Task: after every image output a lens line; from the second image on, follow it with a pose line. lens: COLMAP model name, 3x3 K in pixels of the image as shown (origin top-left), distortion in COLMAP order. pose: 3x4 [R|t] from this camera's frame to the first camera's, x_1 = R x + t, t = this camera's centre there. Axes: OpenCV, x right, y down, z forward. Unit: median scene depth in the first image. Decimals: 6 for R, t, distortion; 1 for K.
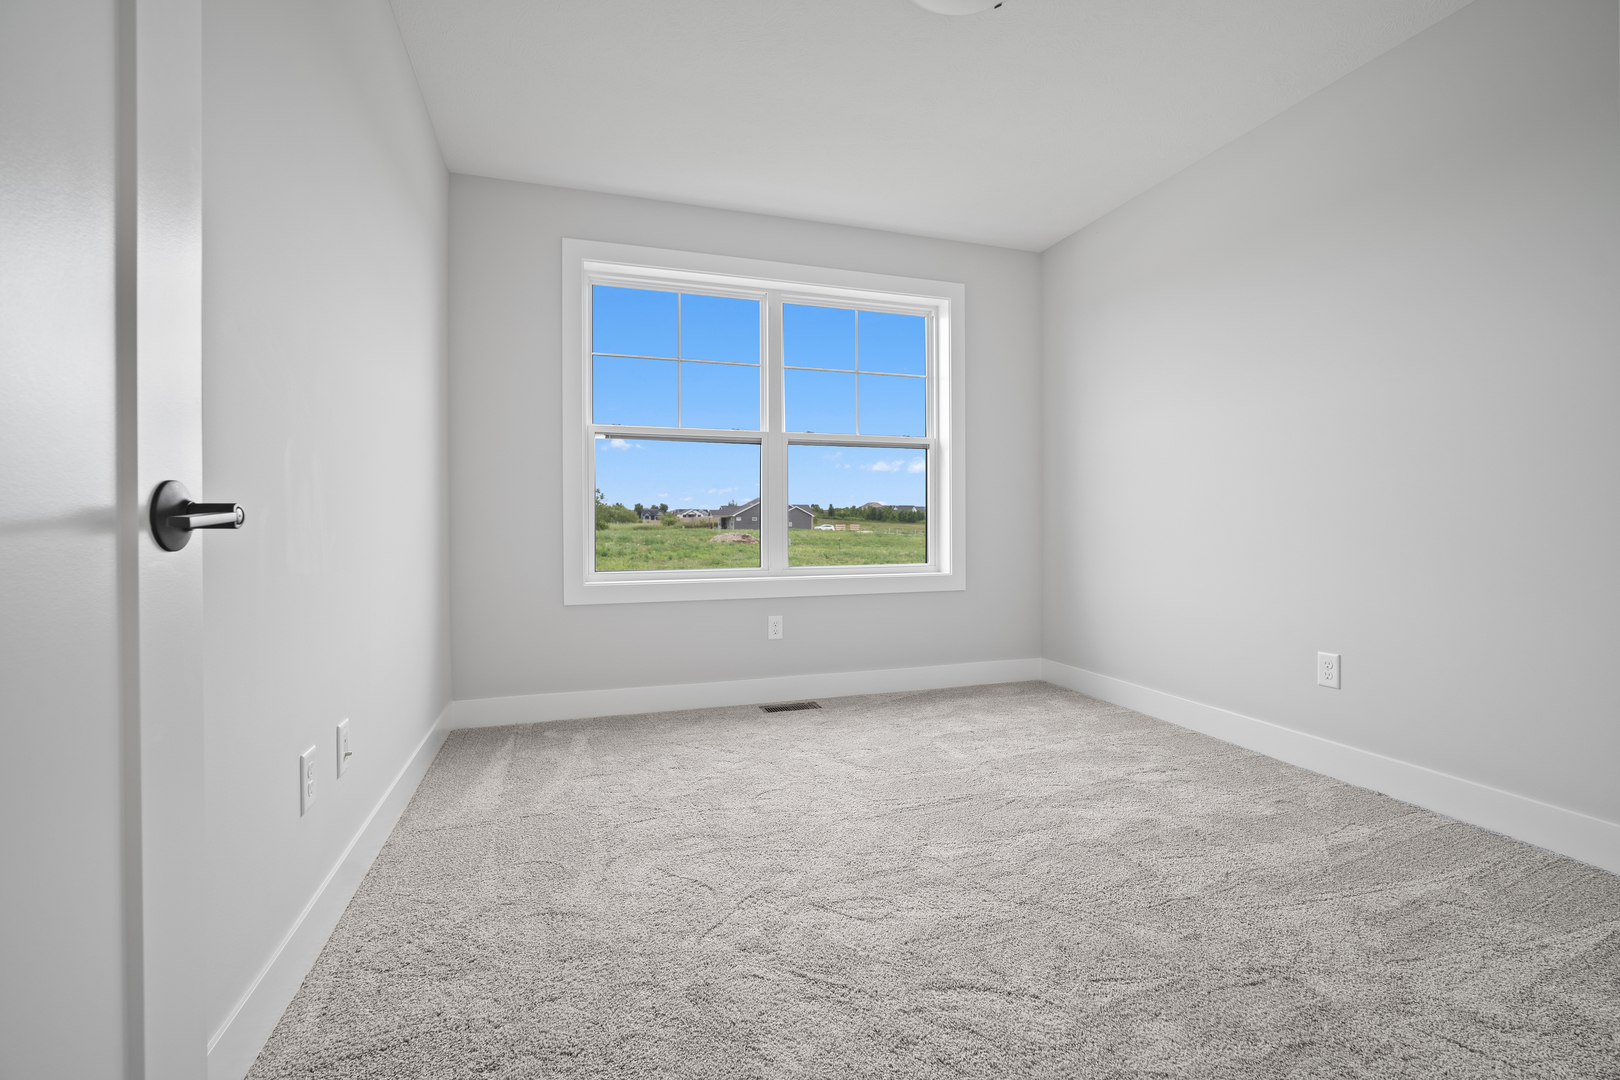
lens RADIAL K [[709.9, 0, 808.2], [0, 709.9, 542.2], [0, 0, 1]] dist [-0.003405, 0.000519]
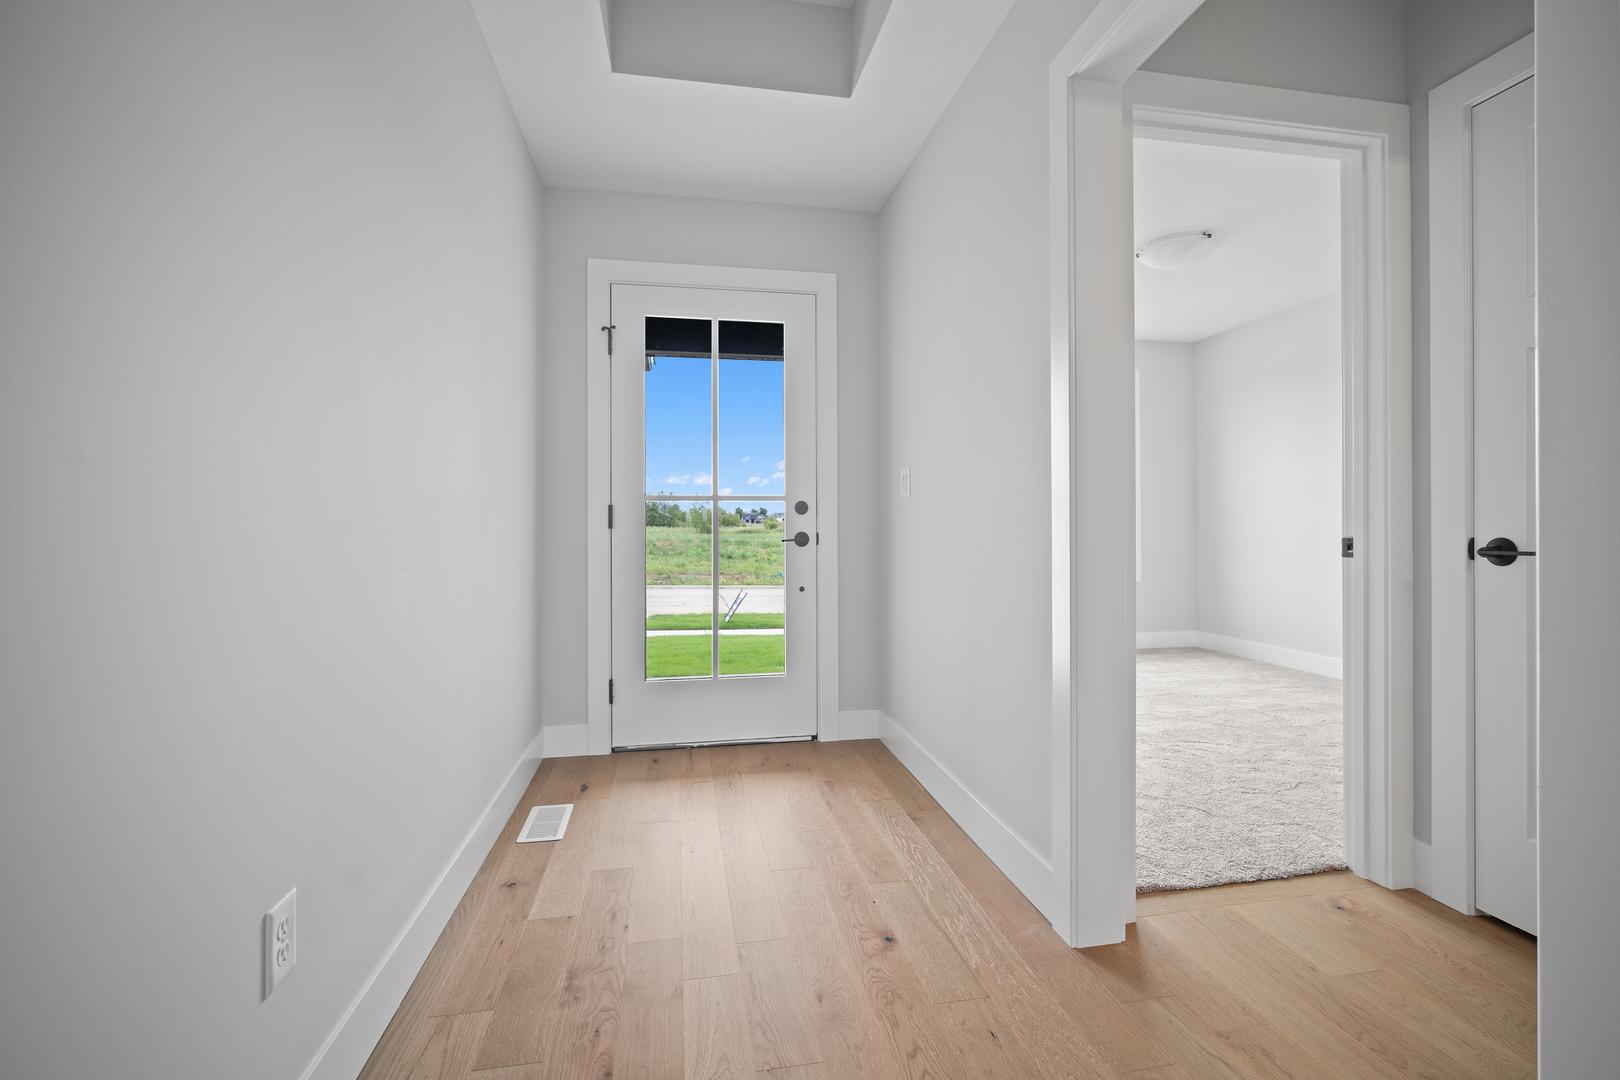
lens RADIAL K [[709.9, 0, 808.2], [0, 709.9, 542.2], [0, 0, 1]] dist [-0.003405, 0.000519]
pose [[0.990875, -0.002071, -0.134767, -0.327716], [0.001527, 0.999990, -0.004137, -0.010677], [0.134774, 0.003894, 0.990869, -0.669886]]
